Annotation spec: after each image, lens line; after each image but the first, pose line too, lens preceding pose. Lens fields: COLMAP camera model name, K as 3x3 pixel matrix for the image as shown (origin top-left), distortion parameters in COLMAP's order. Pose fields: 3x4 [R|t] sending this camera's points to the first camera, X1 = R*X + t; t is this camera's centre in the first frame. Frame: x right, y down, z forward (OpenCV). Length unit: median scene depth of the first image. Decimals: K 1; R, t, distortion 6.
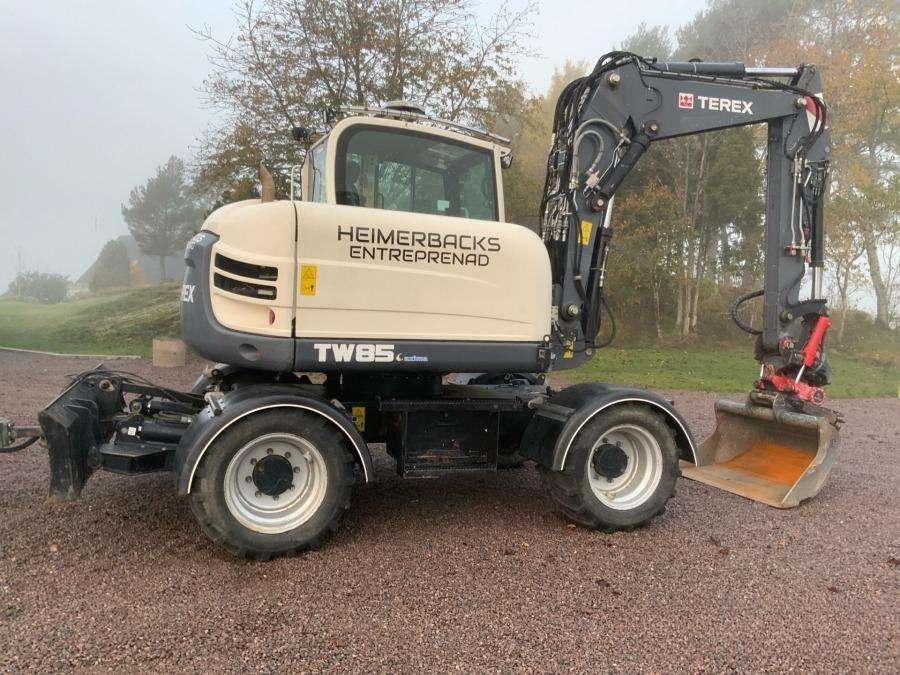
lens RADIAL K [[734.2, 0, 447.2], [0, 734.2, 336.7], [0, 0, 1]] dist [0.111766, -0.226116]
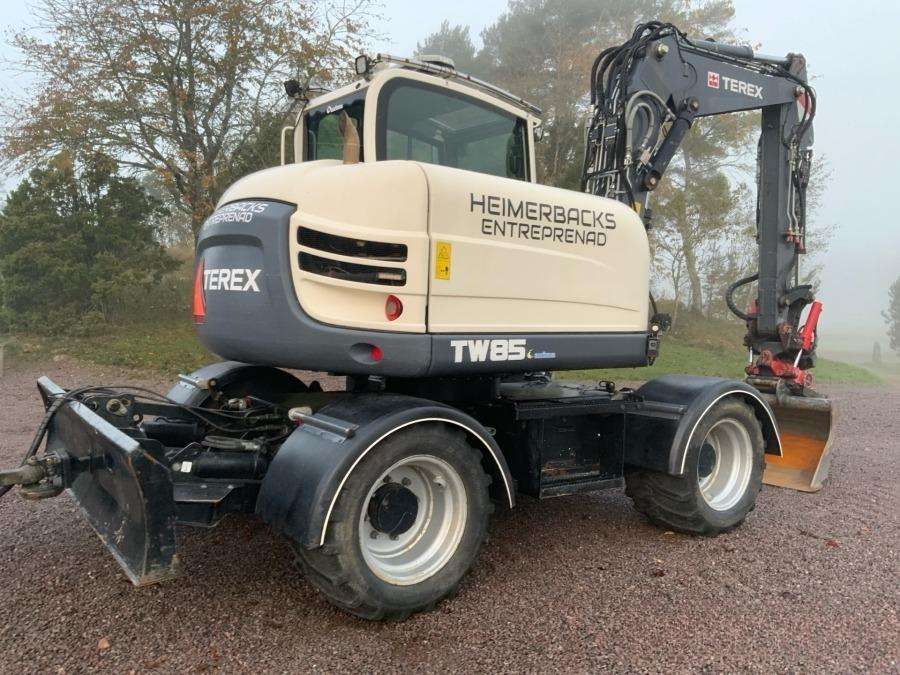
lens RADIAL K [[737.6, 0, 446.2], [0, 737.6, 336.9], [0, 0, 1]] dist [0.106494, -0.229992]
pose [[0.958757, -0.027395, 0.282902, -0.371142], [0.025850, 0.999624, 0.009194, -0.001673], [-0.283047, -0.001502, 0.959105, 0.211215]]
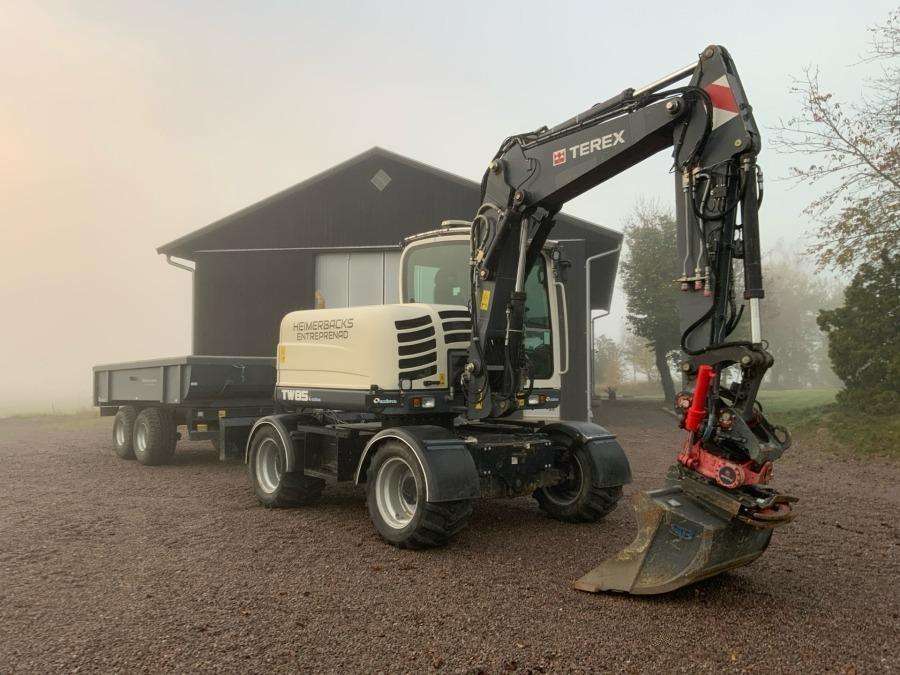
lens RADIAL K [[737.6, 0, 446.2], [0, 737.6, 336.9], [0, 0, 1]] dist [0.106494, -0.229992]
pose [[0.361517, -0.077024, -0.929179, 1.490525], [-0.040118, 0.994374, -0.098038, 0.038817], [0.931502, 0.072719, 0.356393, 0.647944]]
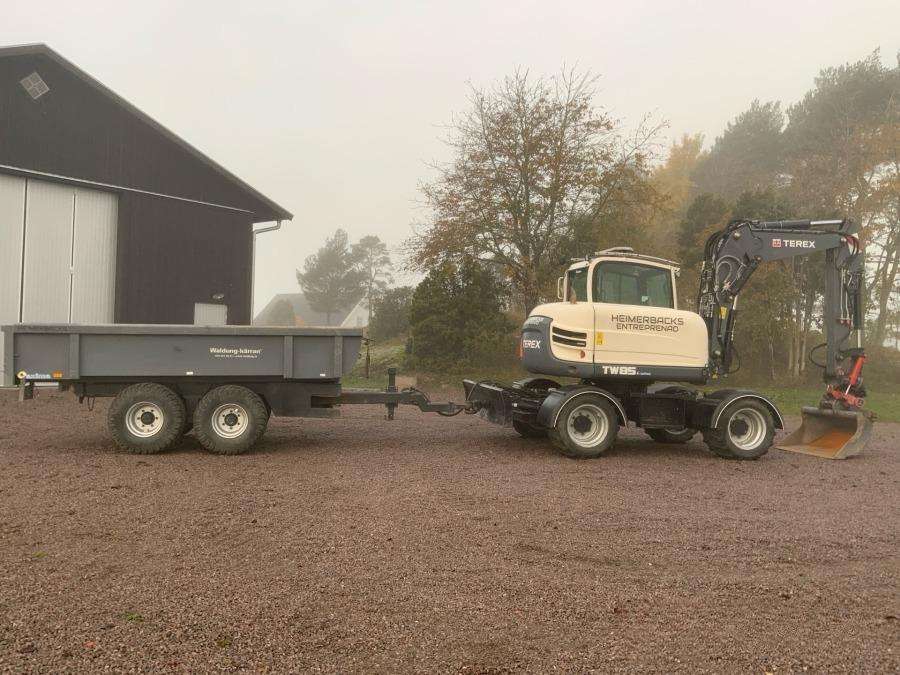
lens RADIAL K [[727.9, 0, 447.4], [0, 727.9, 334.0], [0, 0, 1]] dist [0.104605, -0.229515]
pose [[0.988994, -0.002119, -0.147939, -0.289986], [-0.008636, 0.997366, -0.072020, 0.070772], [0.147702, 0.072505, 0.986371, -1.200727]]
